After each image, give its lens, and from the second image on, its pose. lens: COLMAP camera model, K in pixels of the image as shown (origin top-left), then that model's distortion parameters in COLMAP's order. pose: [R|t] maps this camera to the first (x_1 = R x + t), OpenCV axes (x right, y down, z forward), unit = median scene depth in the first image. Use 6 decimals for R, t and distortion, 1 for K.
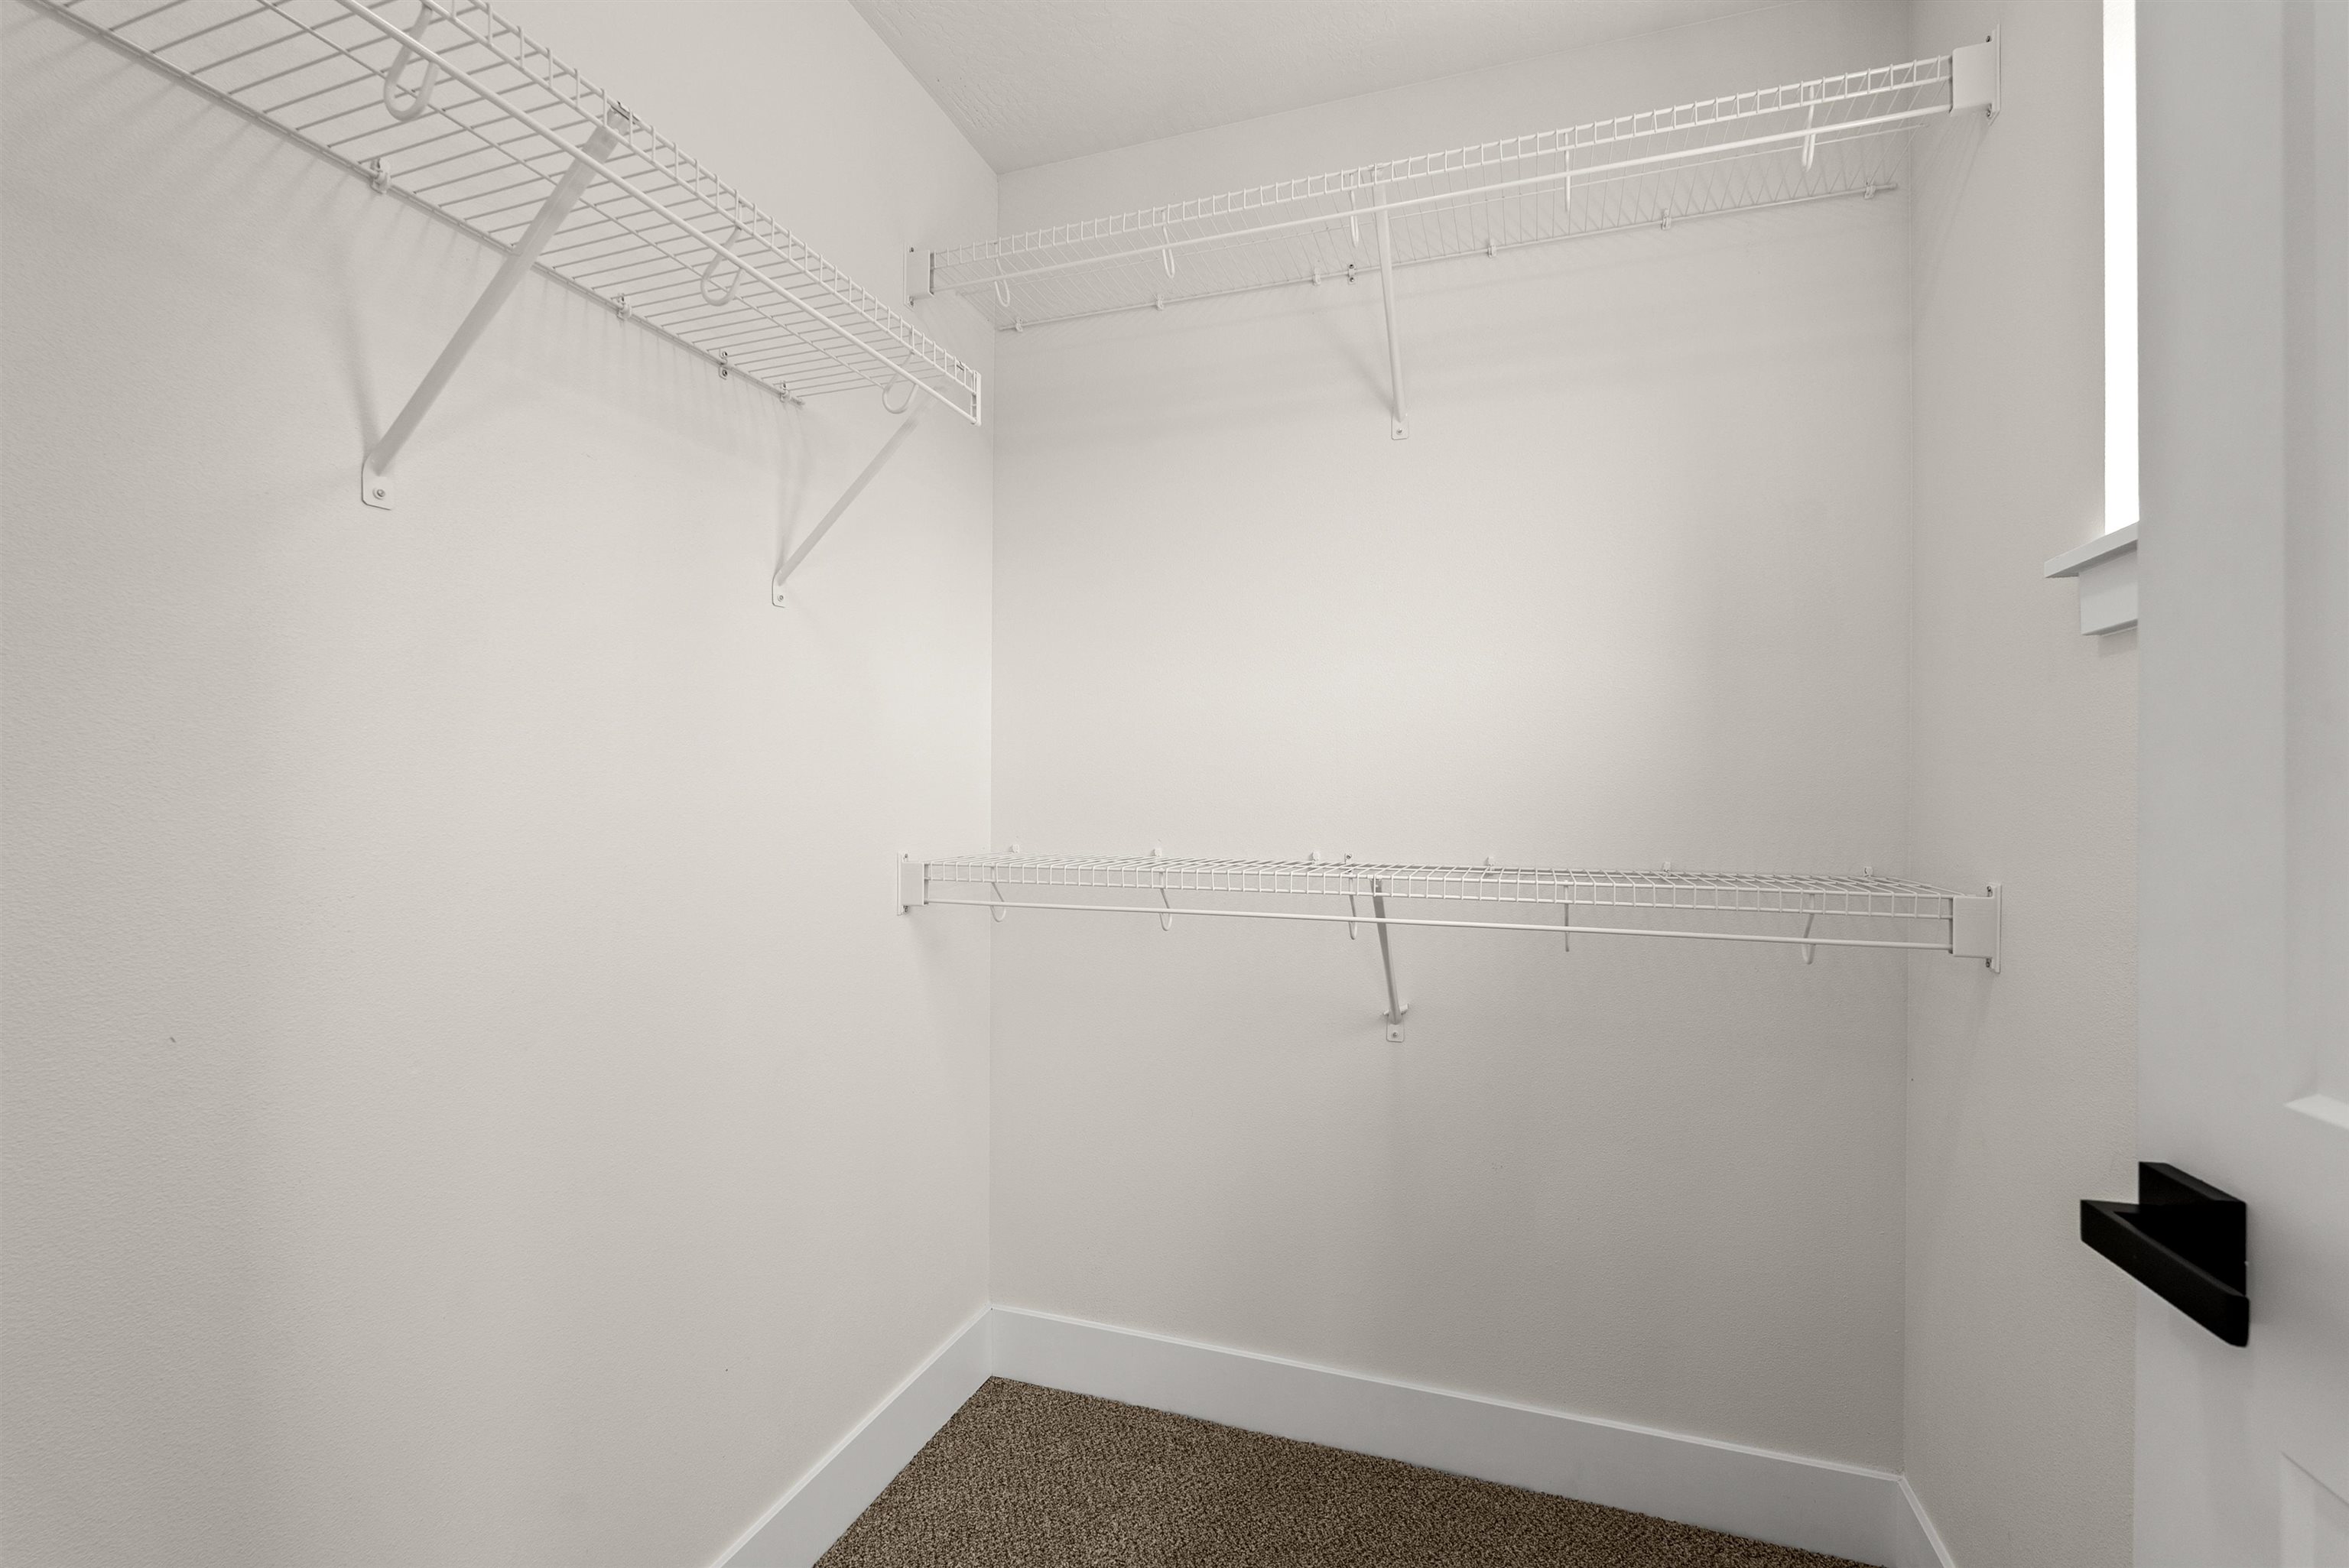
lens RADIAL K [[1035.6, 0, 1216.8], [0, 1035.6, 771.4], [0, 0, 1]] dist [-0.010612, 0.001835]
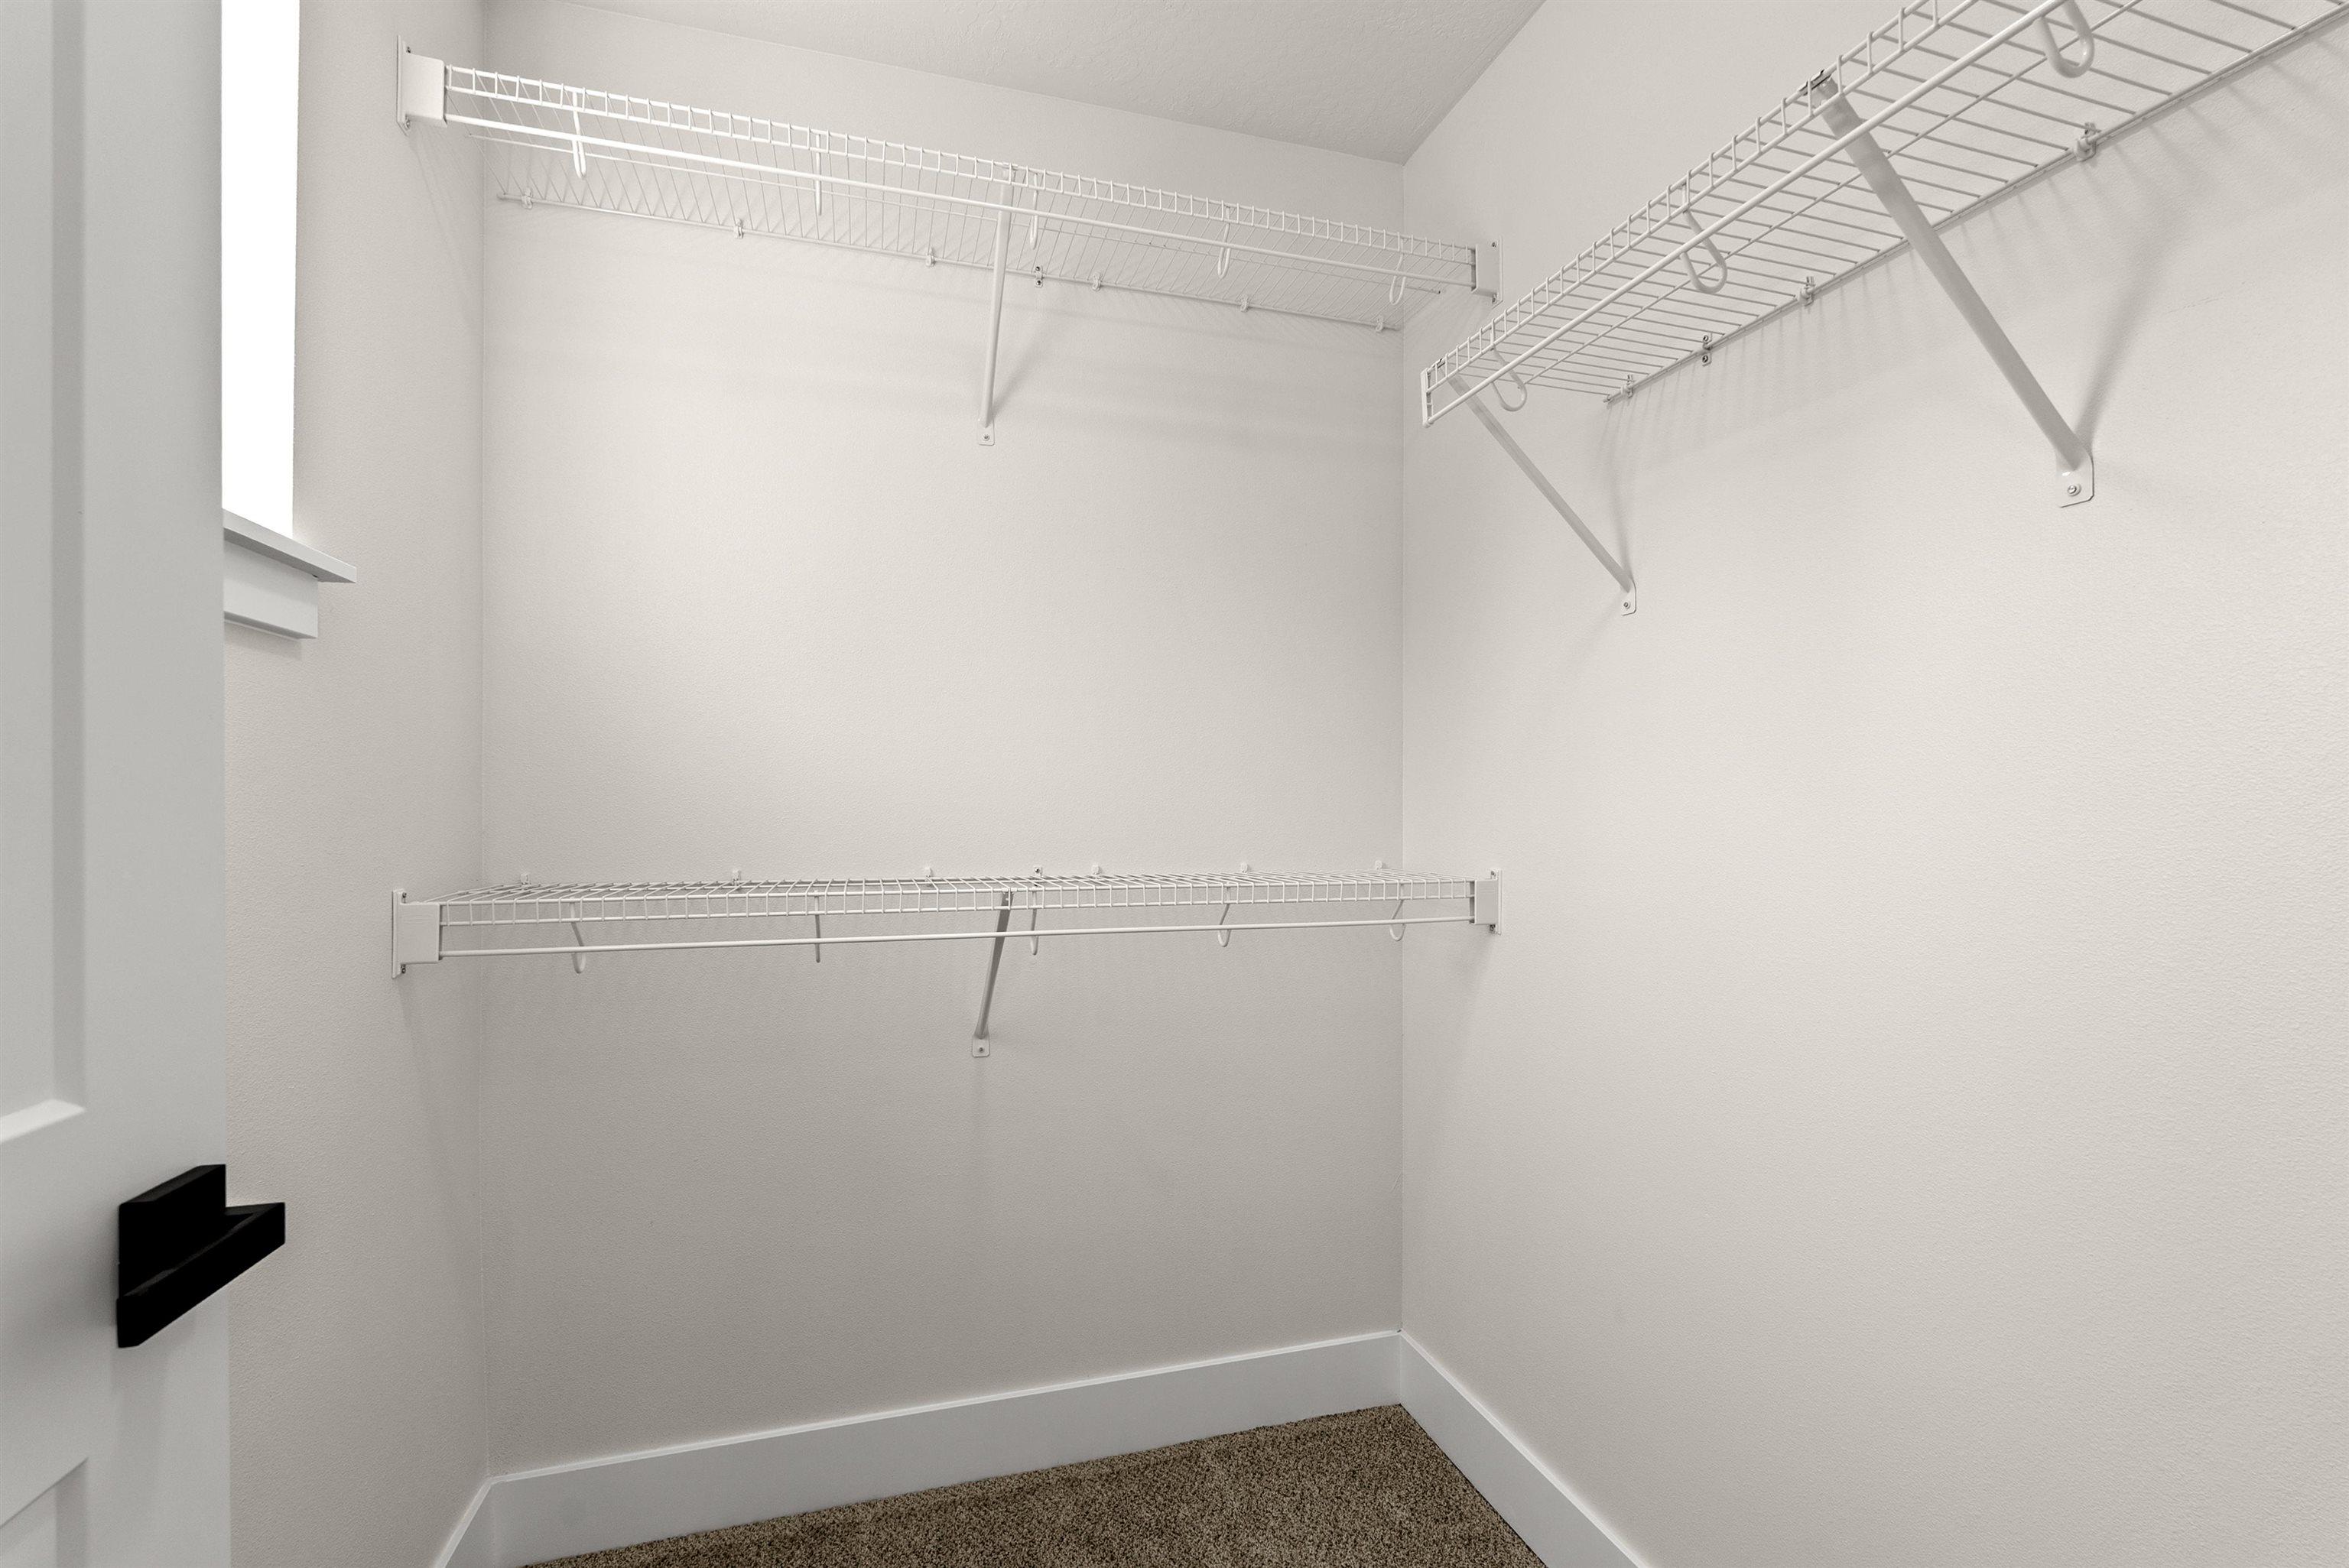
lens RADIAL K [[1035.6, 0, 1181.0], [0, 1035.6, 793.8], [0, 0, 1]] dist [-0.010612, 0.001835]
pose [[0.805130, 0.001826, 0.593096, -0.290606], [-0.008752, 0.999923, 0.008803, -0.000026], [-0.593034, -0.012278, 0.805084, 0.106292]]
